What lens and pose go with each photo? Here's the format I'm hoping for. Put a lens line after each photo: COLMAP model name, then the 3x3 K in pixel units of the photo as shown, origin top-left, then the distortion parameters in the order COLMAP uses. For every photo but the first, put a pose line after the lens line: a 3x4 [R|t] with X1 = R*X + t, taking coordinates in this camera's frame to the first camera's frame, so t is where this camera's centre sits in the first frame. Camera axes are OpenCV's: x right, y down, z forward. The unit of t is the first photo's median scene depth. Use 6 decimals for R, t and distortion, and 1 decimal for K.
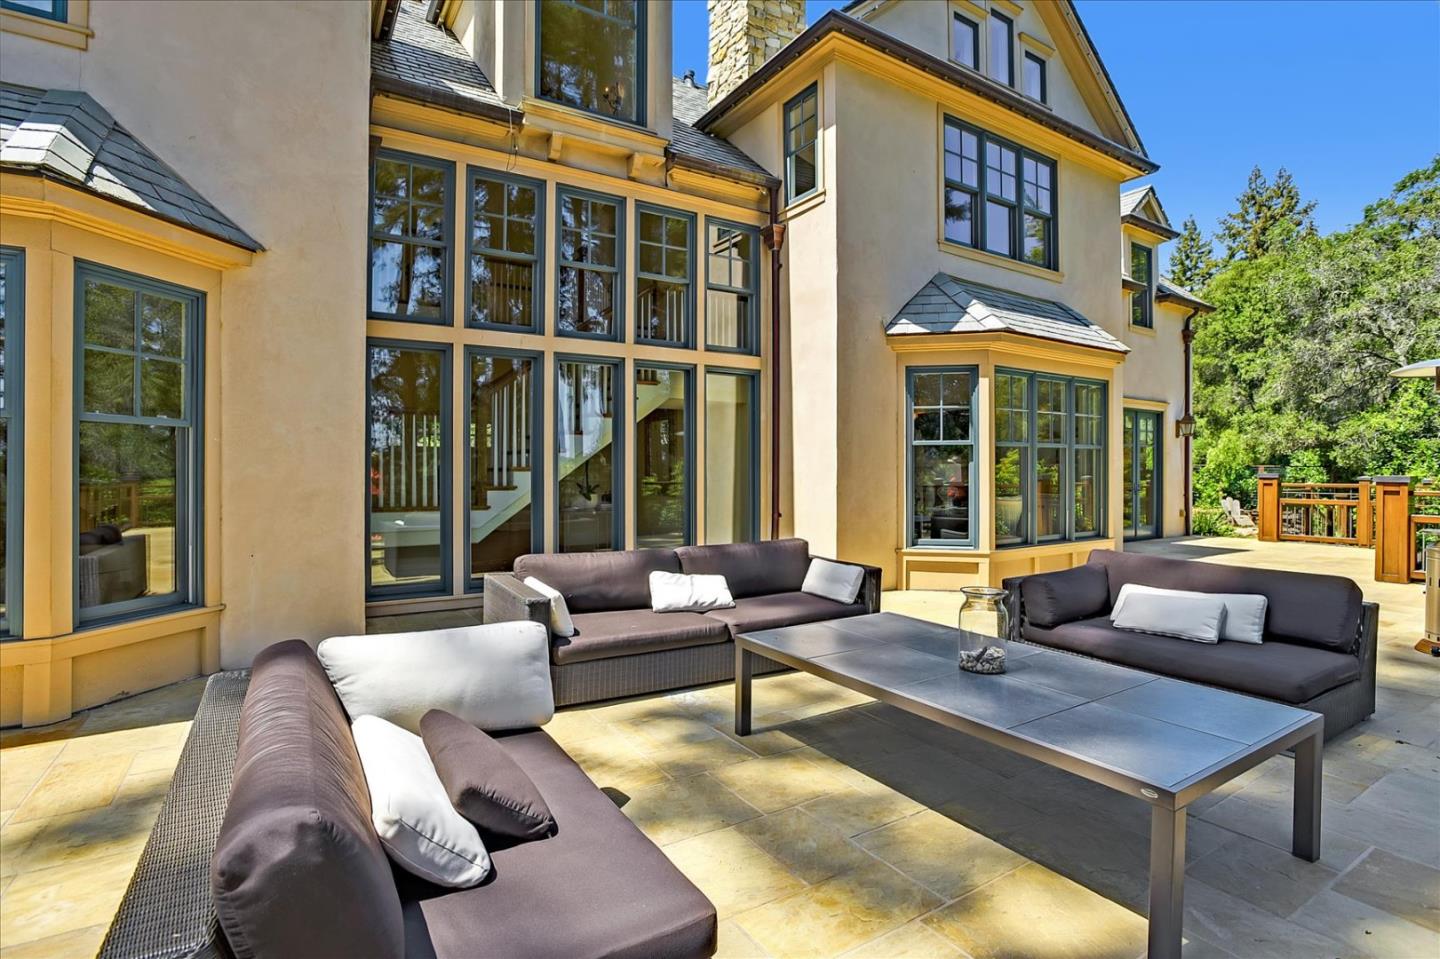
lens RADIAL K [[701.0, 0, 722.4], [0, 701.0, 466.3], [0, 0, 1]] dist [-0.050797, 0.015003]
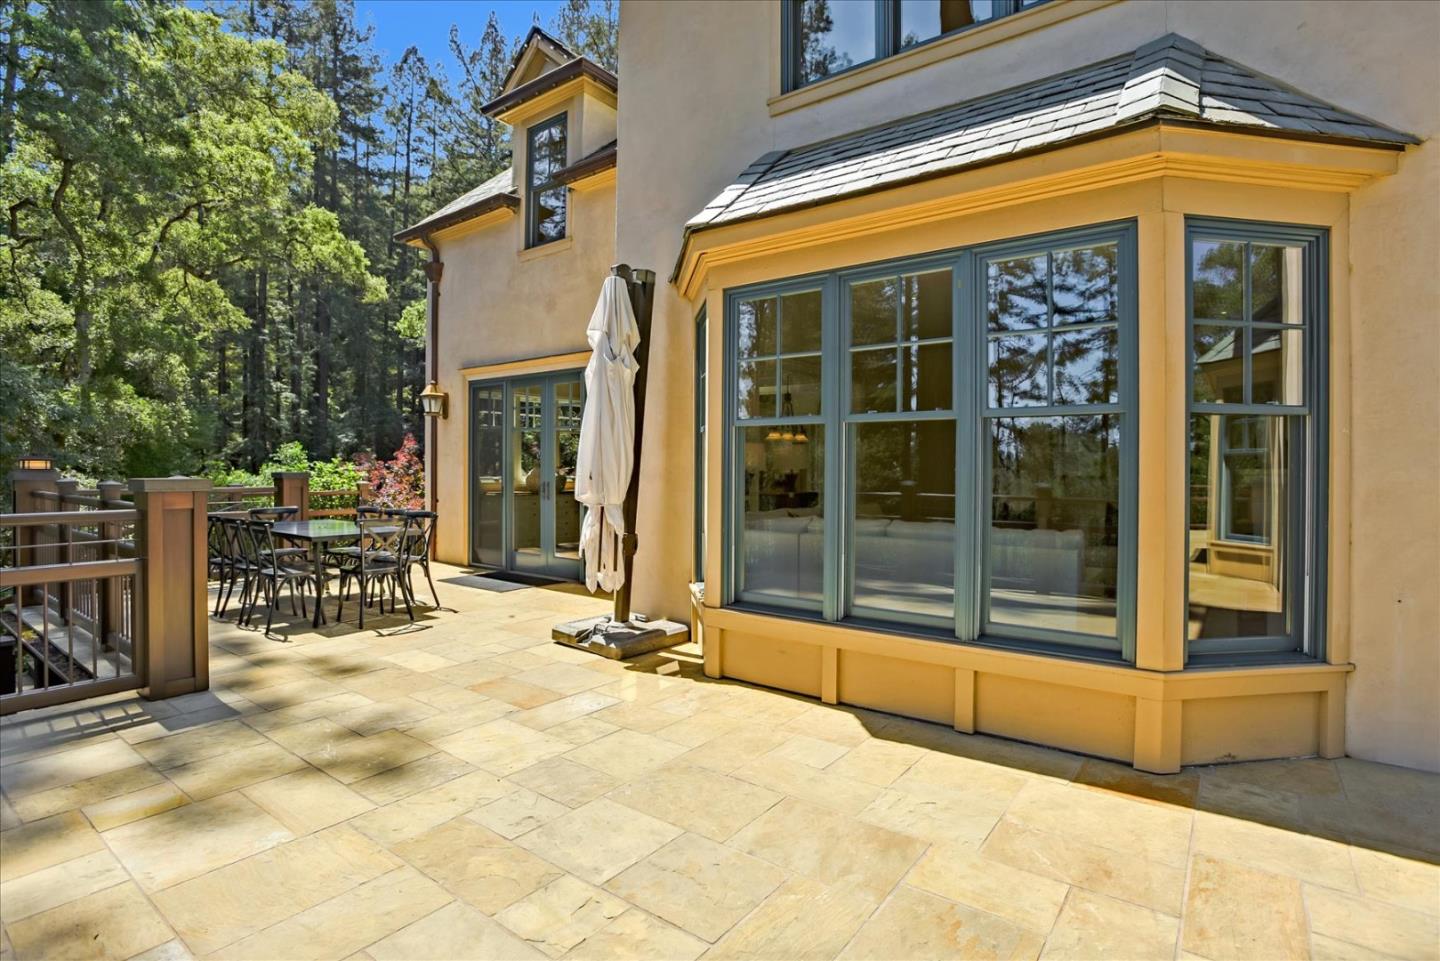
lens RADIAL K [[701.0, 0, 723.9], [0, 701.0, 473.6], [0, 0, 1]] dist [-0.050797, 0.015003]
pose [[0.353582, 0.008301, -0.935367, -0.374327], [-0.003043, 0.999966, 0.007724, 0.001808], [0.935398, 0.000116, 0.353595, 0.178157]]
